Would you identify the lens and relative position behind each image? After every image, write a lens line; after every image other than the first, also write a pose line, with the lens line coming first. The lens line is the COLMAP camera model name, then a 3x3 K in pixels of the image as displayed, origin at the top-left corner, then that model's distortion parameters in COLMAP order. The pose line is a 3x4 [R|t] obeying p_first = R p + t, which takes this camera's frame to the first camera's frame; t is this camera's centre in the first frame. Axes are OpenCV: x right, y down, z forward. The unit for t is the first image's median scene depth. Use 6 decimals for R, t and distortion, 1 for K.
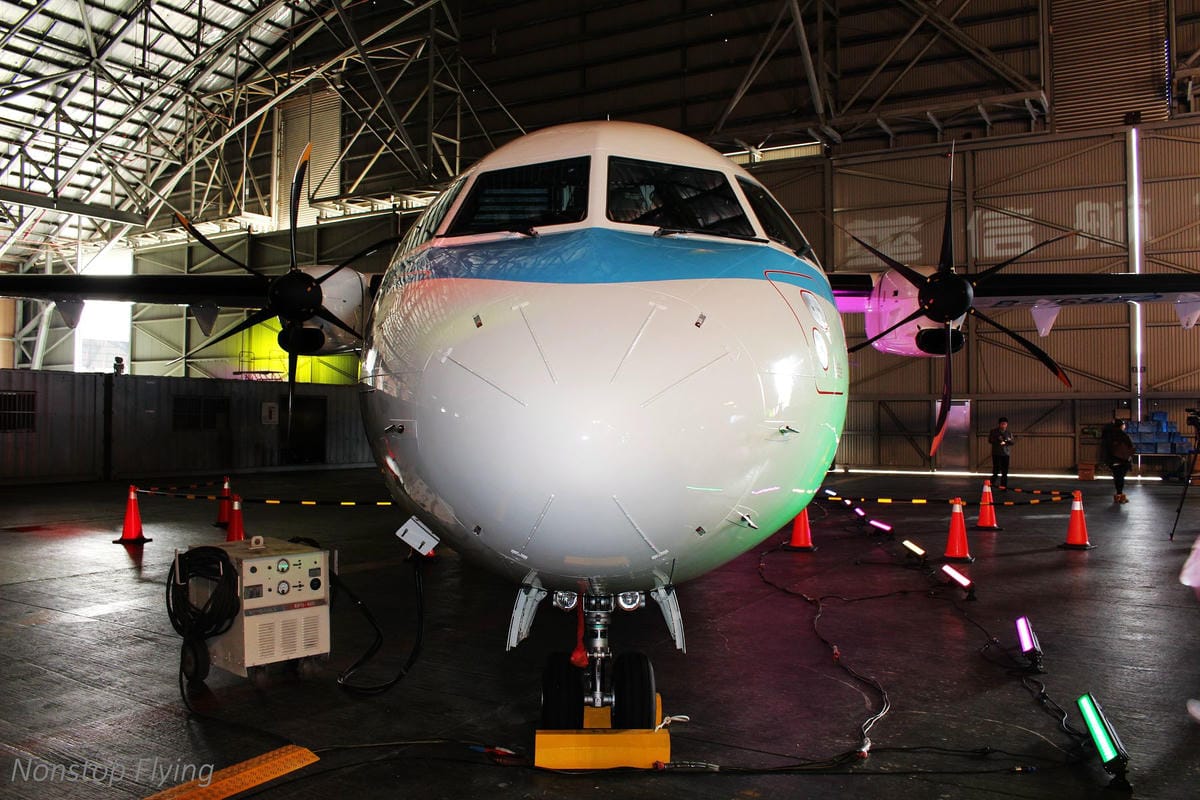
lens RADIAL K [[999.4, 0, 594.0], [0, 999.4, 385.9], [0, 0, 1]] dist [-0.158976, 0.141593]
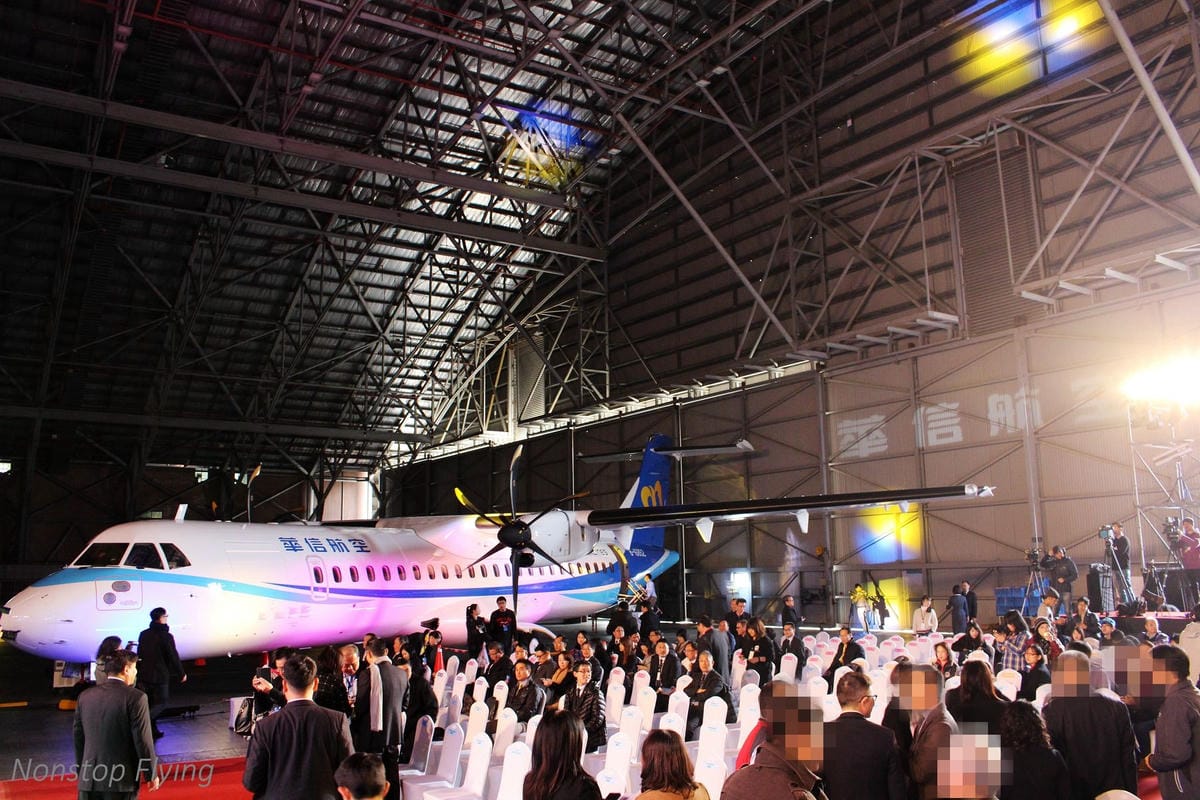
lens RADIAL K [[999.4, 0, 594.0], [0, 999.4, 385.9], [0, 0, 1]] dist [-0.158976, 0.141593]
pose [[0.899801, -0.096079, -0.425590, 0.397475], [0.032213, 0.987419, -0.154808, -0.023741], [0.435109, 0.125587, 0.891576, -0.179318]]
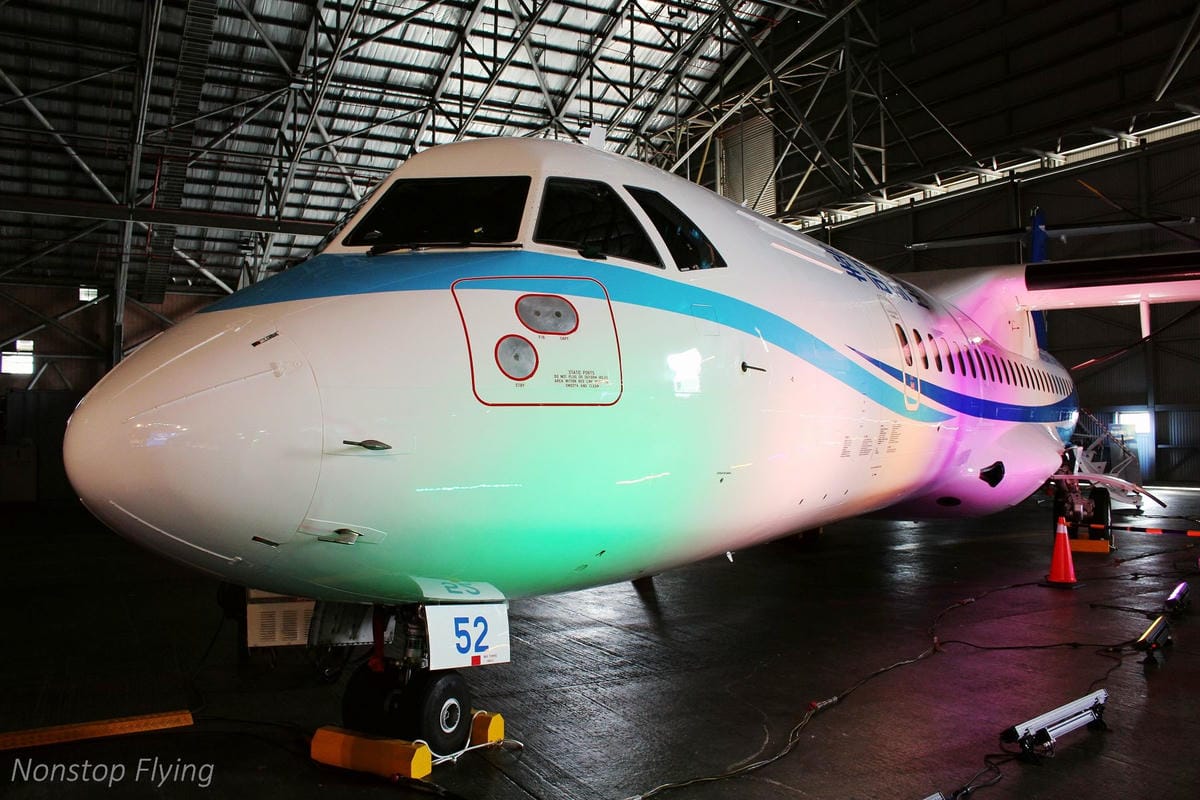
lens RADIAL K [[999.4, 0, 594.0], [0, 999.4, 385.9], [0, 0, 1]] dist [-0.158976, 0.141593]
pose [[0.867031, -0.032416, -0.497199, 0.085423], [0.024053, 0.999441, -0.023217, 0.000970], [0.497674, 0.008171, 0.867326, 0.023862]]
